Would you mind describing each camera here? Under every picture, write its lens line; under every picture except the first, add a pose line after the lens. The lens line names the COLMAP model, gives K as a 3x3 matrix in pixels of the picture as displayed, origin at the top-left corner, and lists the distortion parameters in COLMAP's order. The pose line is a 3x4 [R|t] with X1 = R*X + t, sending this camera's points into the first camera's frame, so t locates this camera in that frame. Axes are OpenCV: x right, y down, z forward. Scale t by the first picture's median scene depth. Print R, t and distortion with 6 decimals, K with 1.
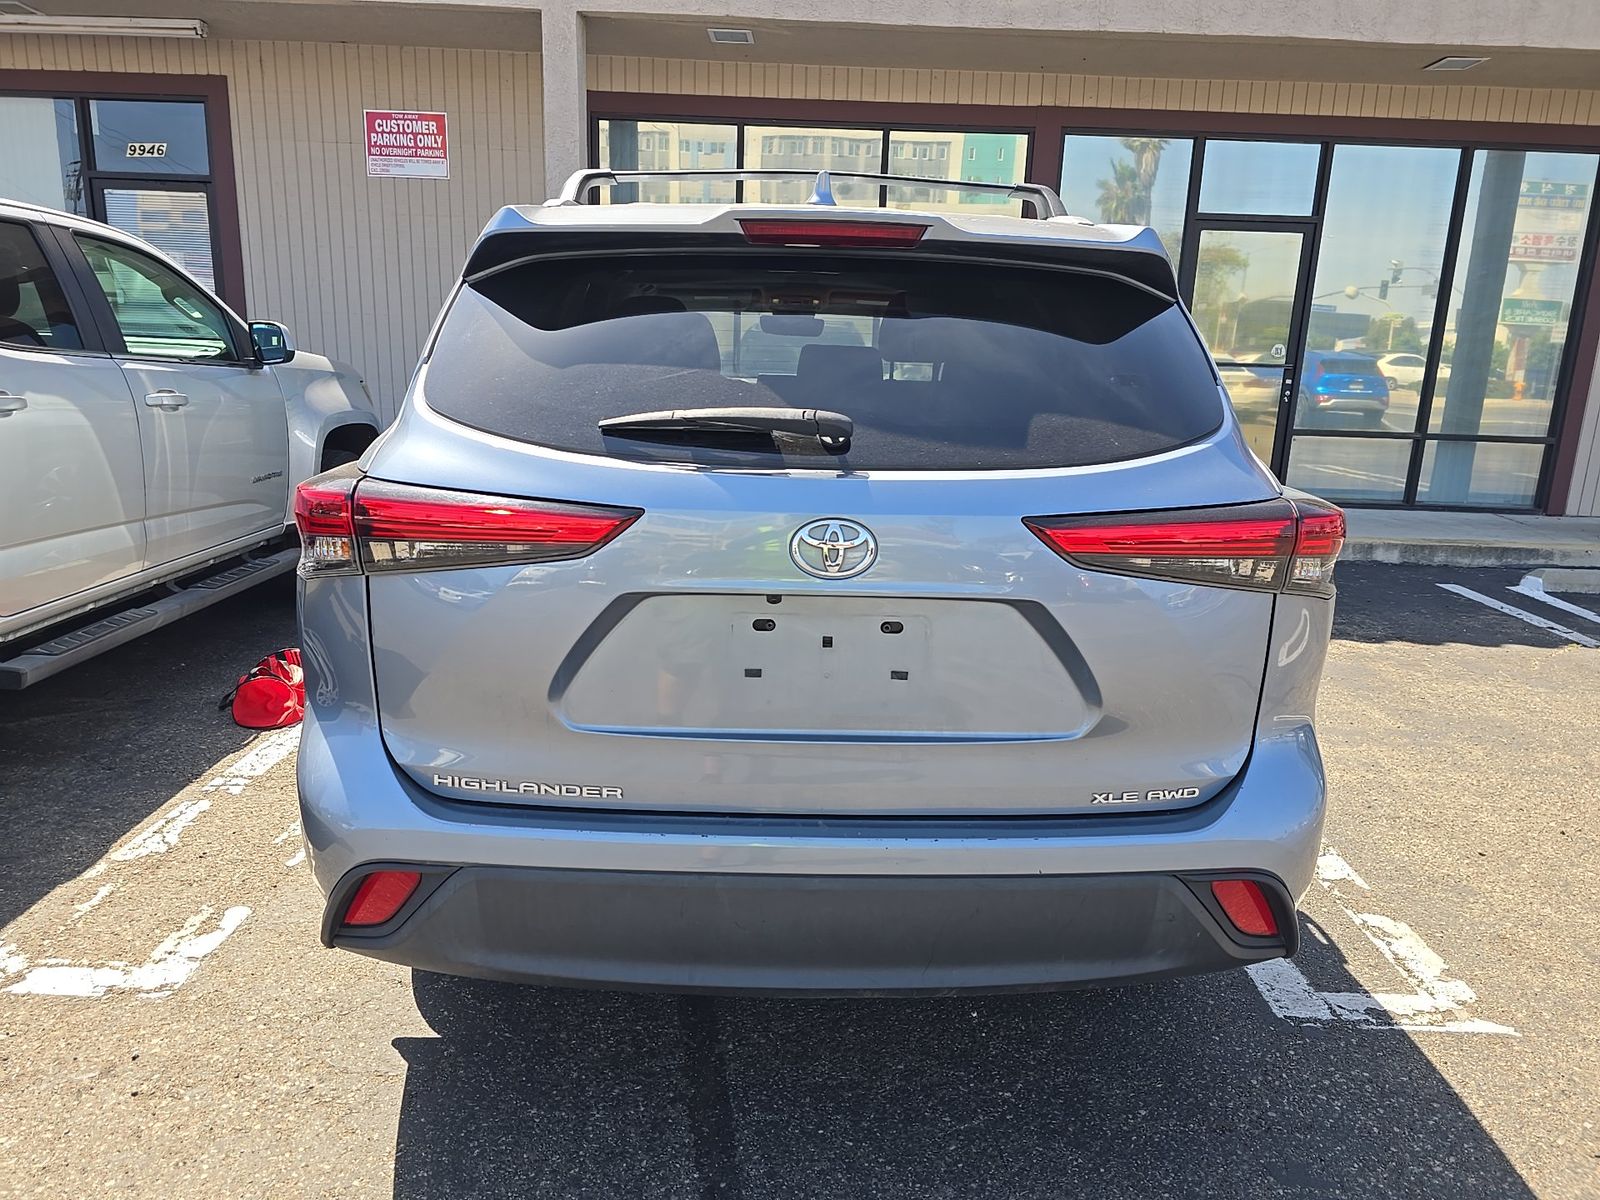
lens RADIAL K [[1051.0, 0, 800.0], [0, 1051.0, 600.0], [0, 0, 1]] dist [0.037160, -0.040209]
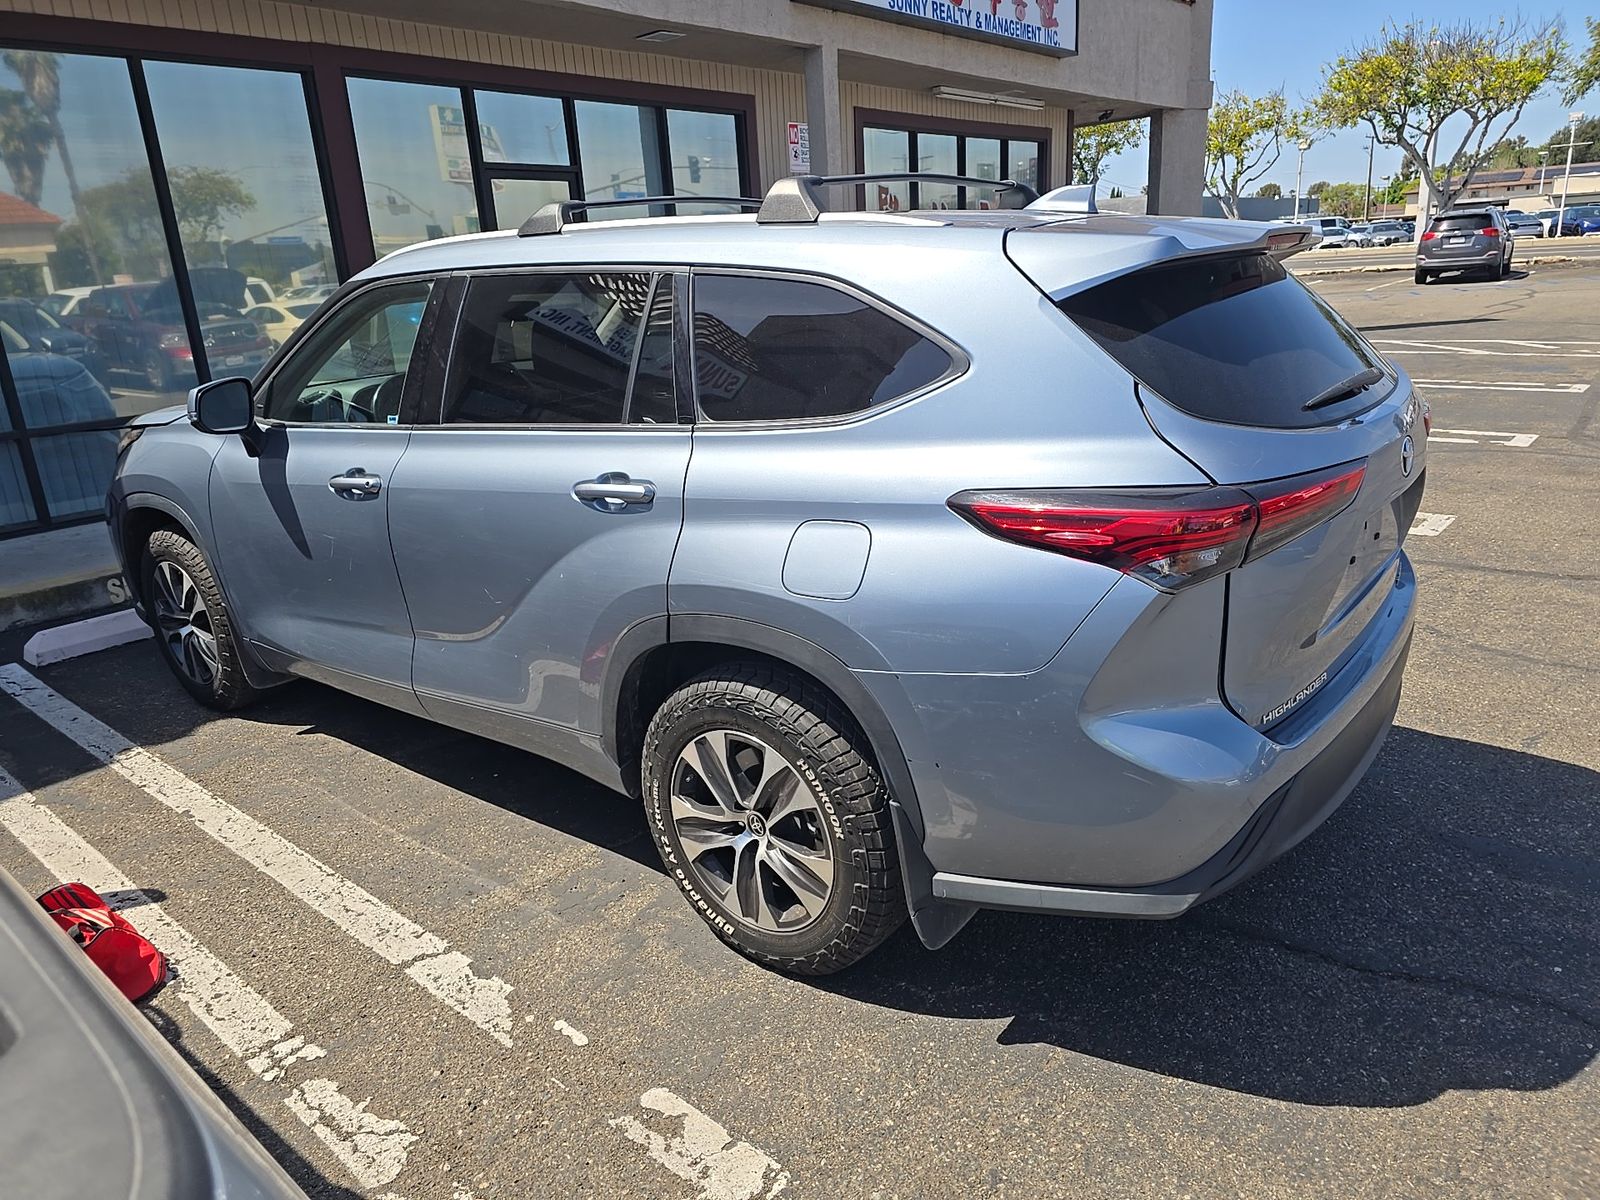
lens RADIAL K [[1051.0, 0, 800.0], [0, 1051.0, 600.0], [0, 0, 1]] dist [0.037160, -0.040209]
pose [[0.645767, -0.293459, 0.704888, -0.716348], [0.251848, 0.953390, 0.166191, -0.139037], [-0.720804, 0.070204, 0.689575, 0.256631]]
